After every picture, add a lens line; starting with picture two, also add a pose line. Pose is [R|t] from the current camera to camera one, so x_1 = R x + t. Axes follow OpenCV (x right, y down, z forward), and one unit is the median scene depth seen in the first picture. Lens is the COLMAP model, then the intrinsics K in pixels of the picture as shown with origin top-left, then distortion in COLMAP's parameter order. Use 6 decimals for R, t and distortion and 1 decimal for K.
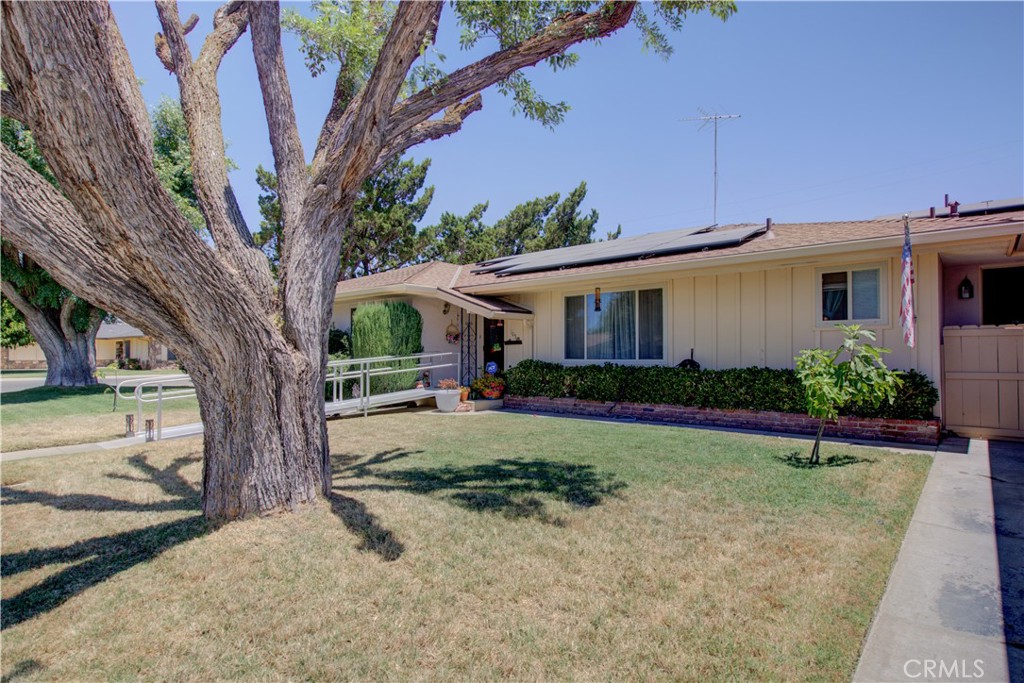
lens RADIAL K [[535.5, 0, 517.0], [0, 535.5, 342.3], [0, 0, 1]] dist [0.002463, 0.000221]
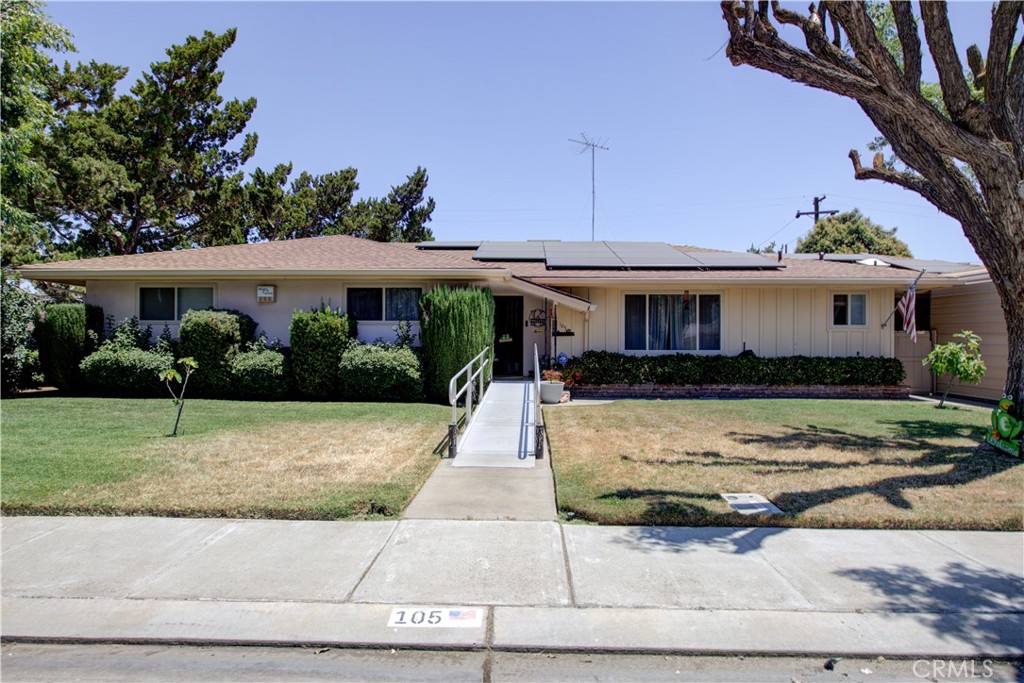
lens RADIAL K [[535.5, 0, 517.6], [0, 535.5, 342.0], [0, 0, 1]] dist [0.002463, 0.000221]
pose [[0.773924, 0.005784, 0.633252, -0.910216], [-0.019670, 0.999695, 0.014909, 0.002965], [-0.632972, -0.023995, 0.773802, 0.308345]]
